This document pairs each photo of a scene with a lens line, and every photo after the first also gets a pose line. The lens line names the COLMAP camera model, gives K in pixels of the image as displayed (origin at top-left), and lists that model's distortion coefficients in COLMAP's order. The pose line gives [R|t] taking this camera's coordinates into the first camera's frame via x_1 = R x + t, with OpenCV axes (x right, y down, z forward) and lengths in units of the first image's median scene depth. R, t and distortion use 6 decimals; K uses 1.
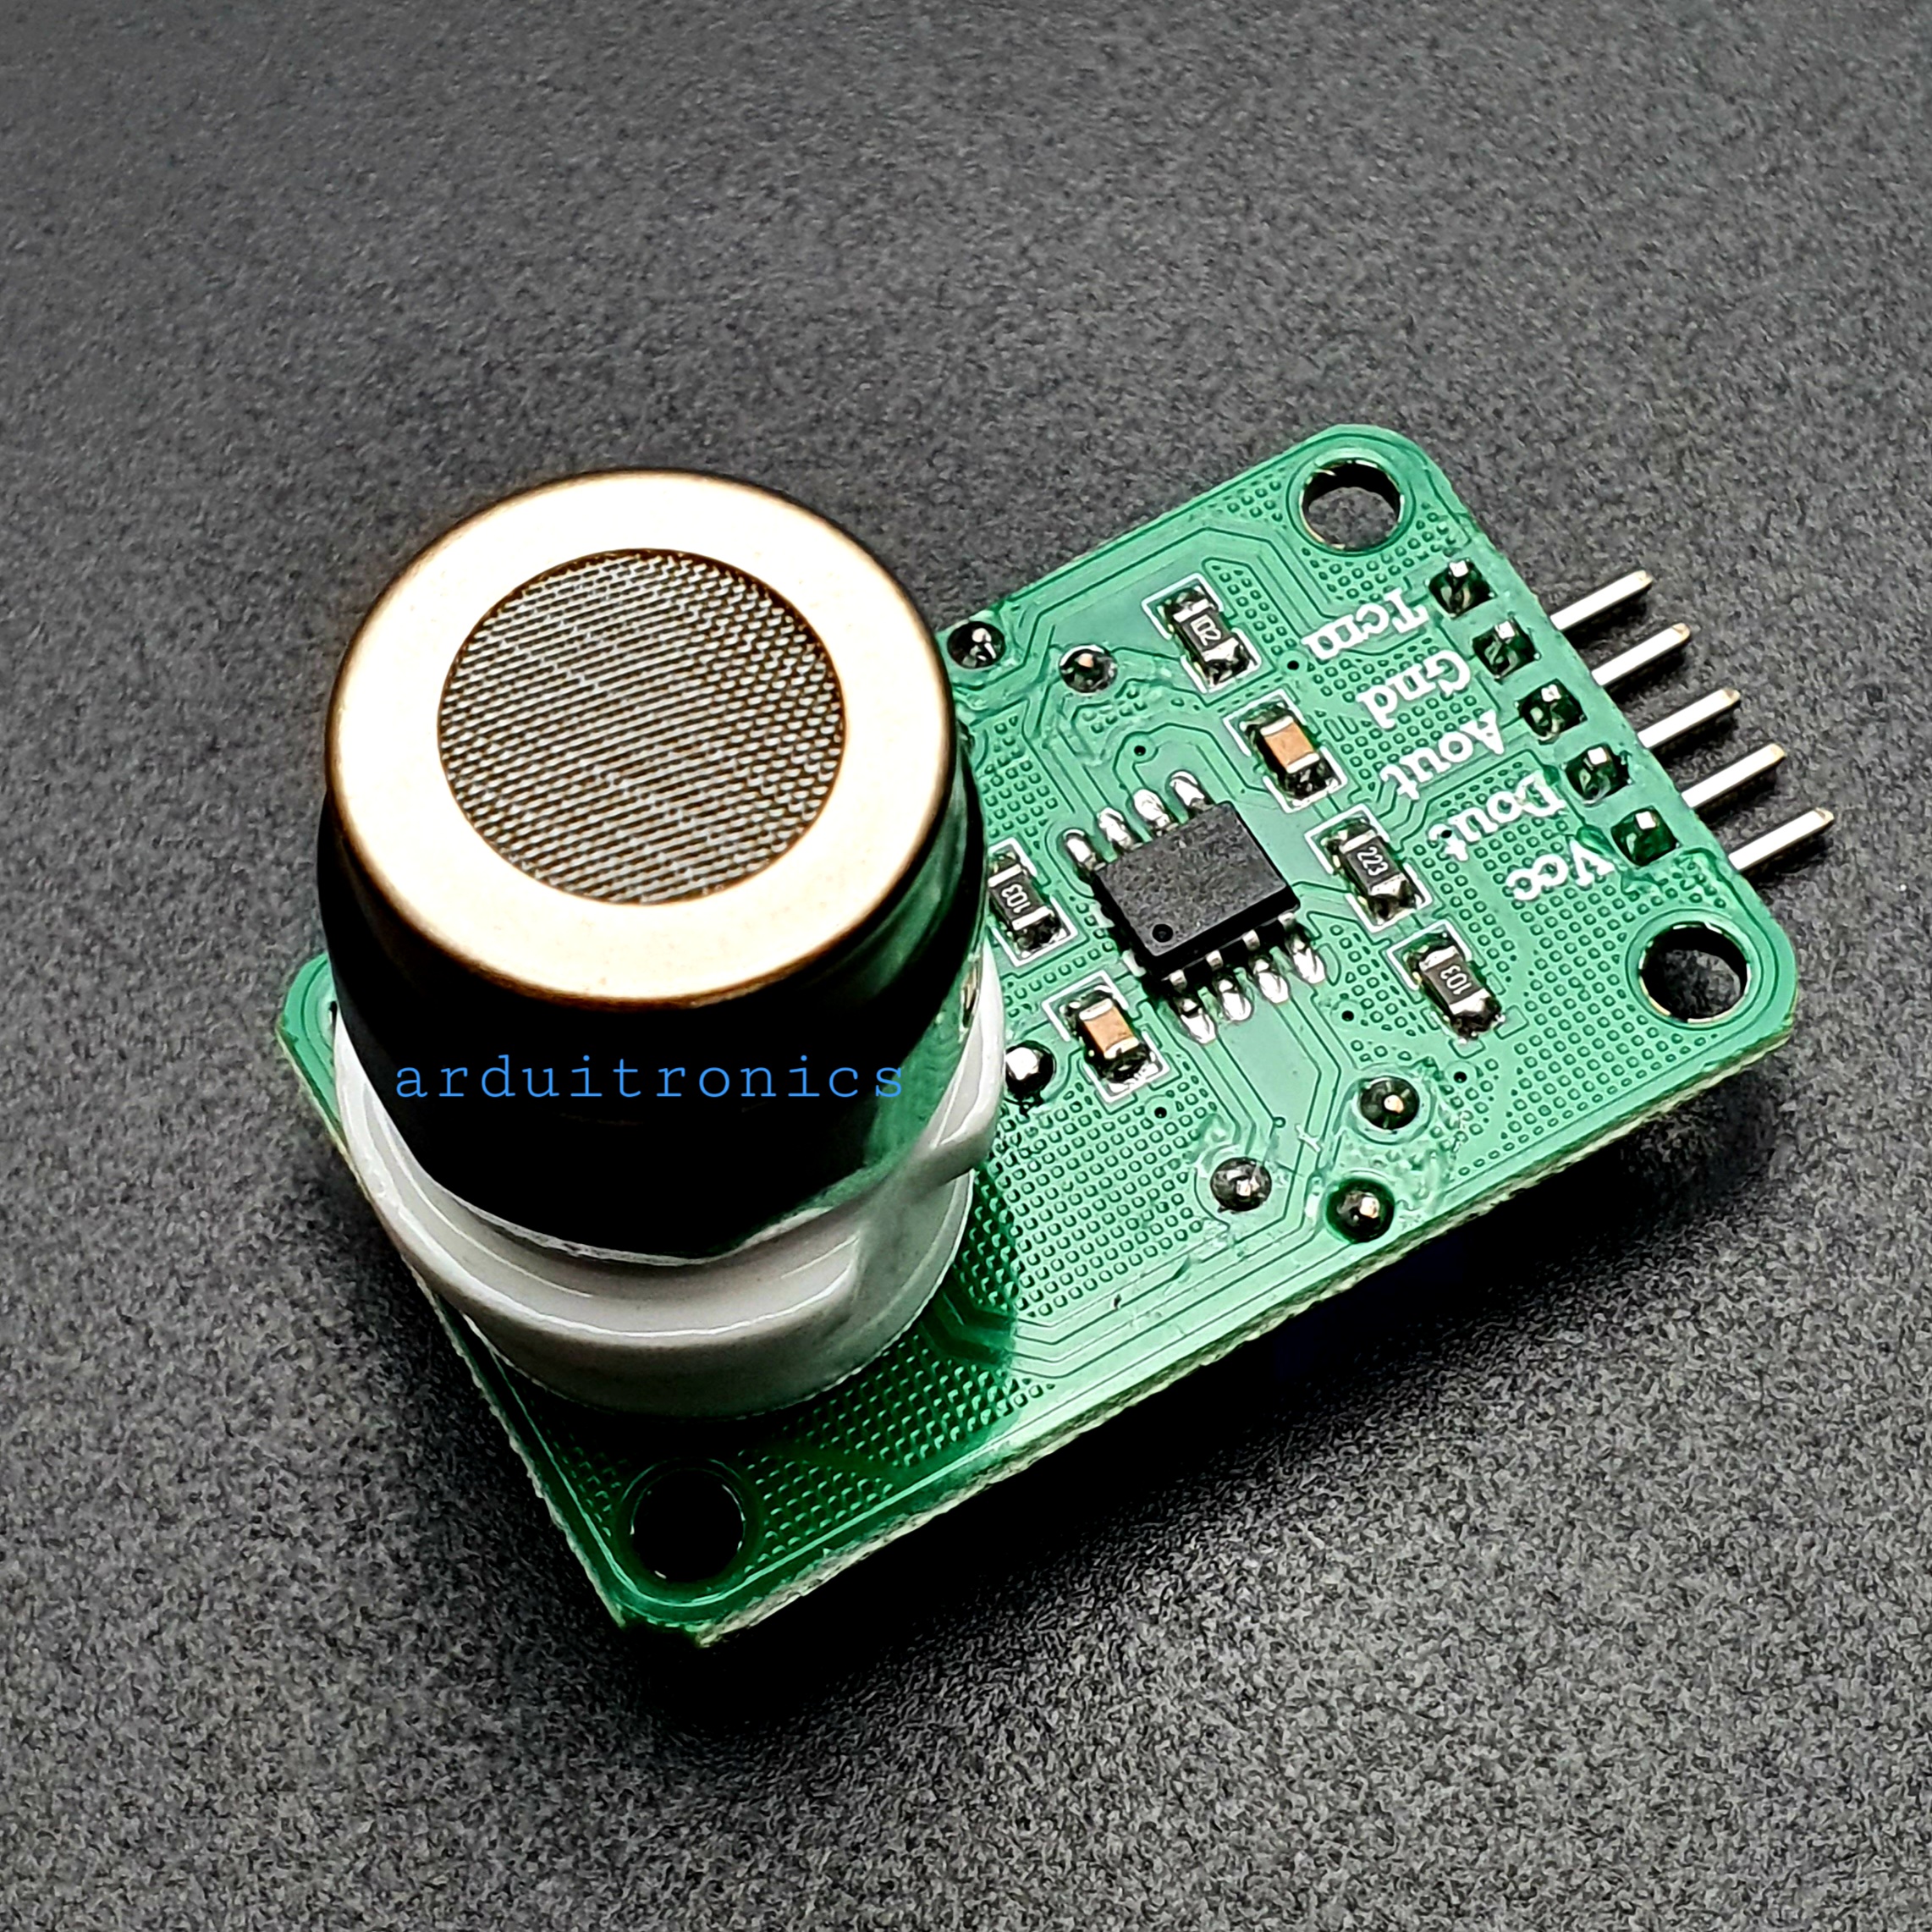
lens RADIAL K [[5118.5, 0, 967.6], [0, 5118.5, 895.3], [0, 0, 1]] dist [0.378291, -1.827767]
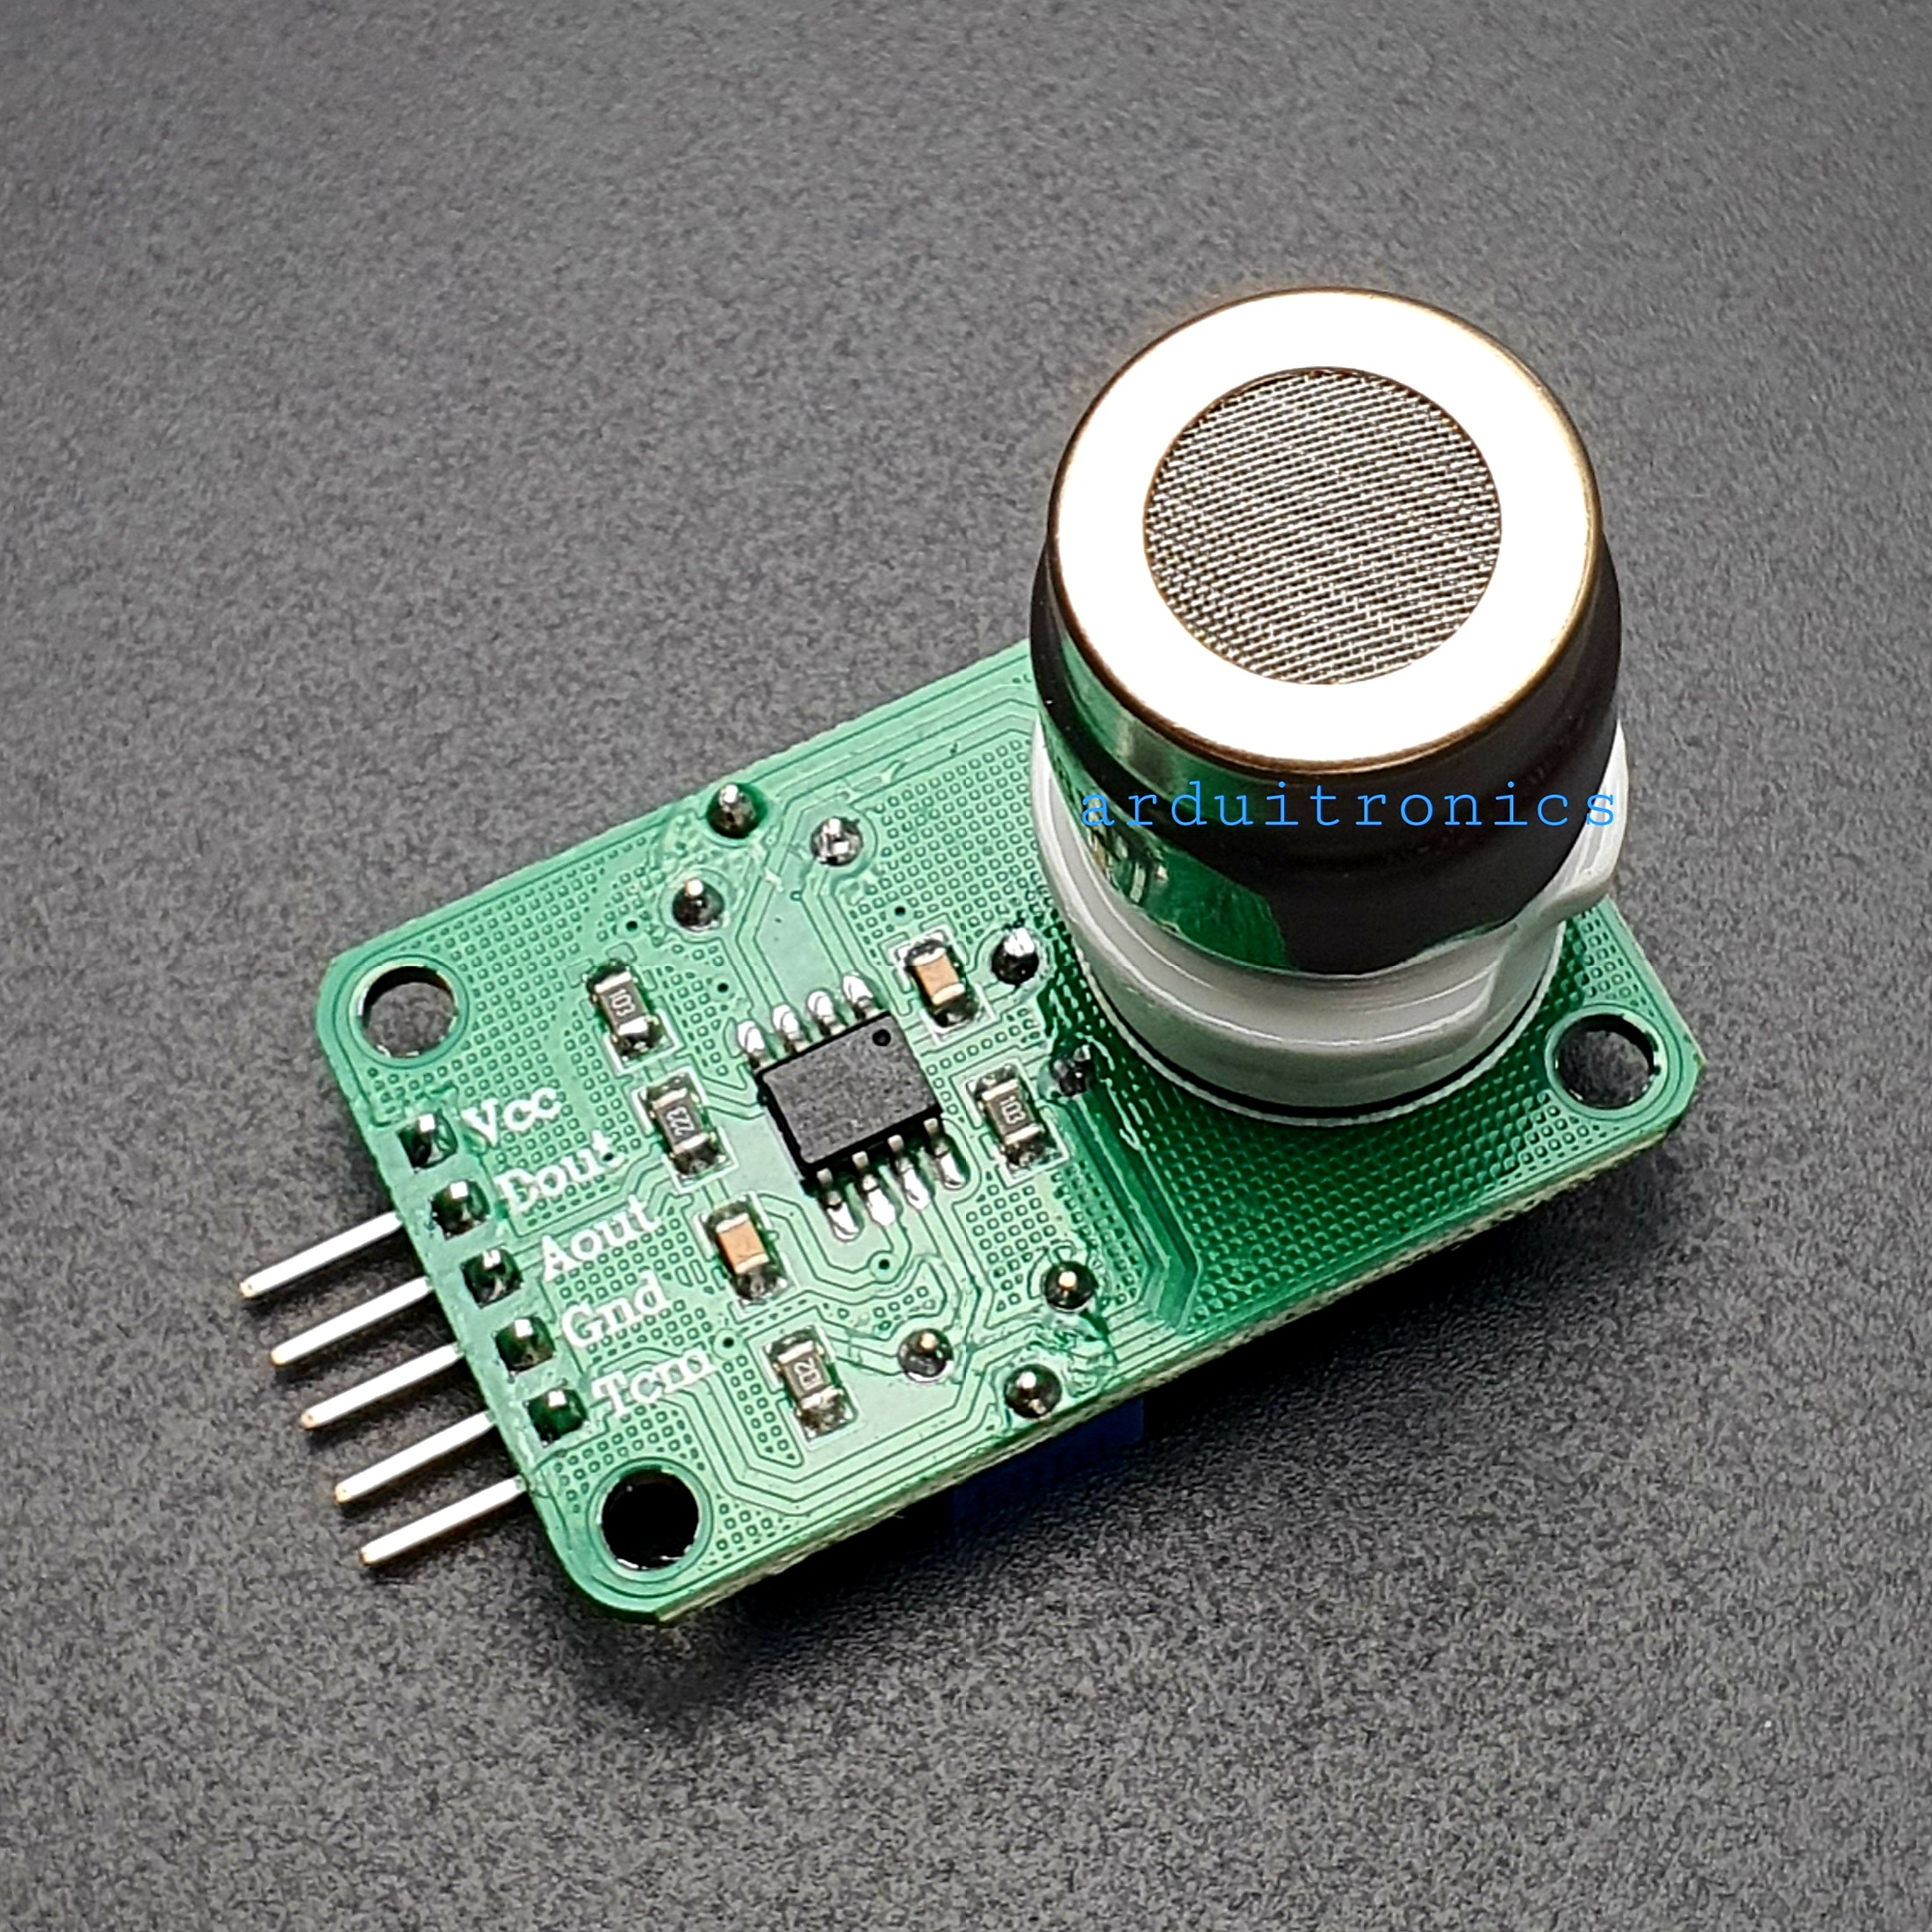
lens RADIAL K [[5826.7, 0, 964.3], [0, 5826.7, 665.3], [0, 0, 1]] dist [0.407807, -1.189829]
pose [[-0.995989, -0.039874, 0.080097, -0.074606], [0.088003, -0.598205, 0.796496, -0.917546], [0.016155, 0.800350, 0.599315, 0.185501]]
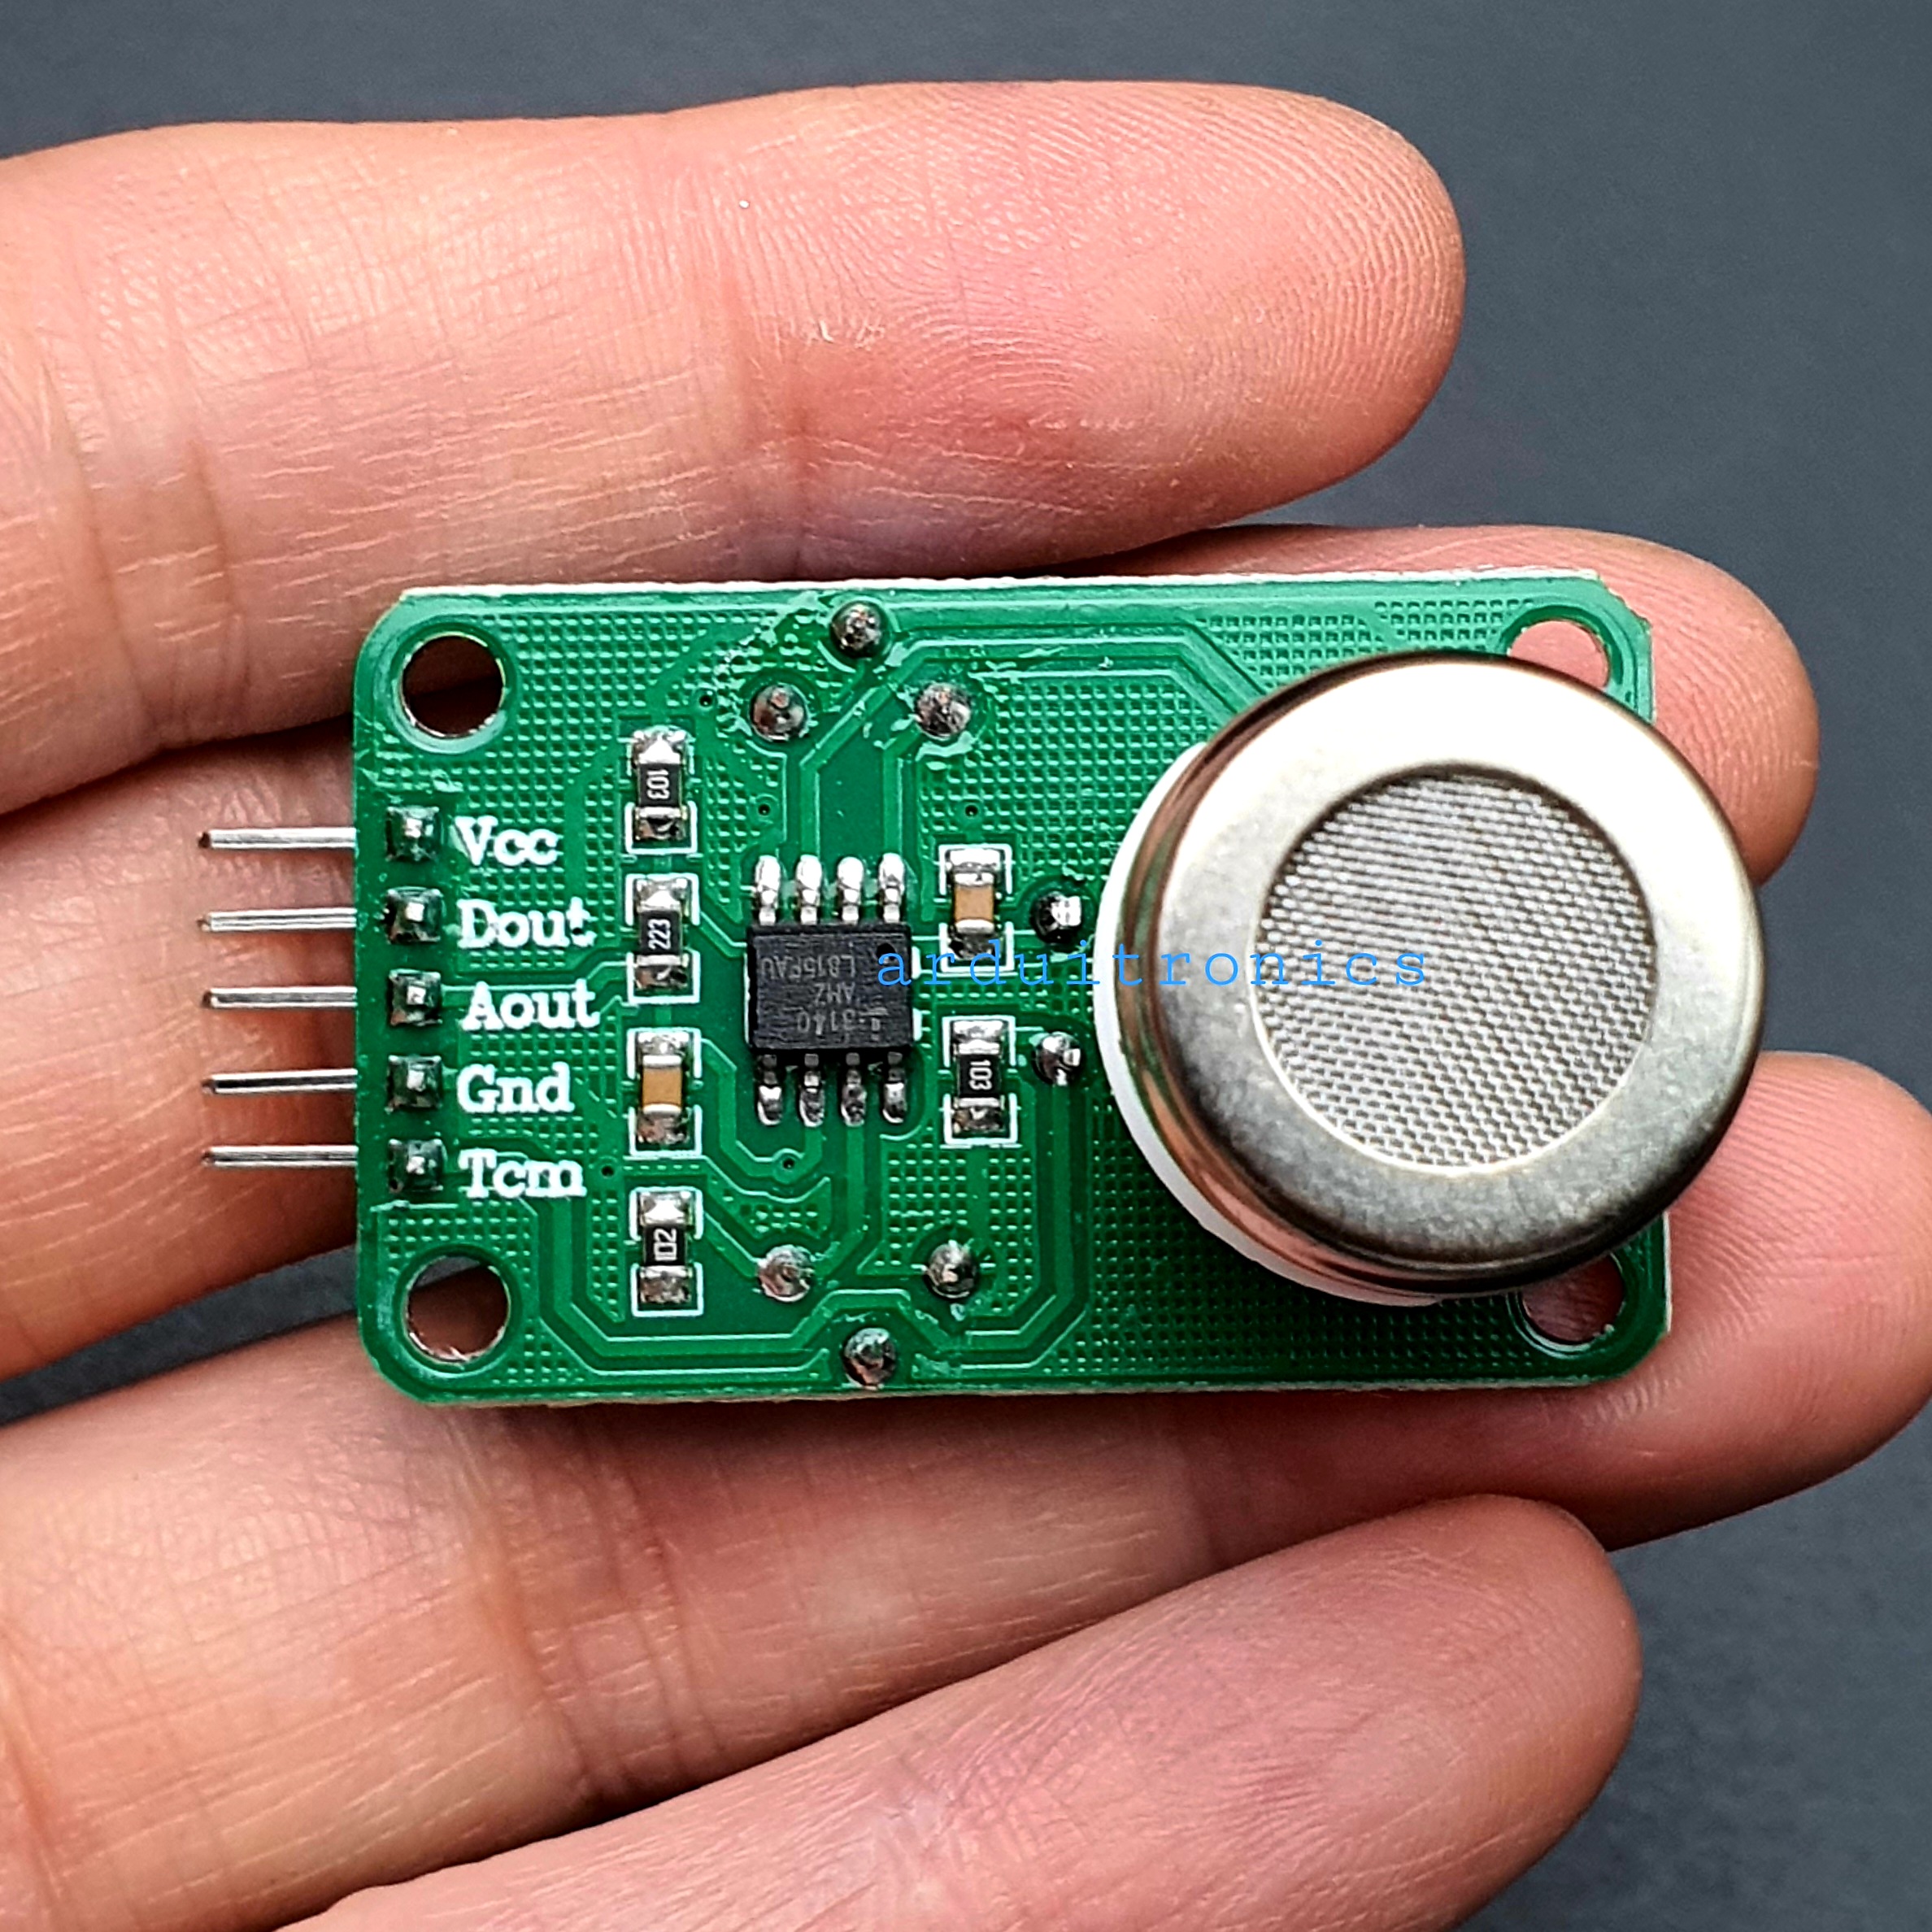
lens RADIAL K [[5118.5, 0, 967.6], [0, 5118.5, 895.3], [0, 0, 1]] dist [0.378291, -1.827767]
pose [[-0.872068, -0.488337, 0.032018, -0.003353], [0.442077, -0.758013, 0.479566, -0.460132], [-0.209920, 0.432369, 0.876921, 0.087773]]
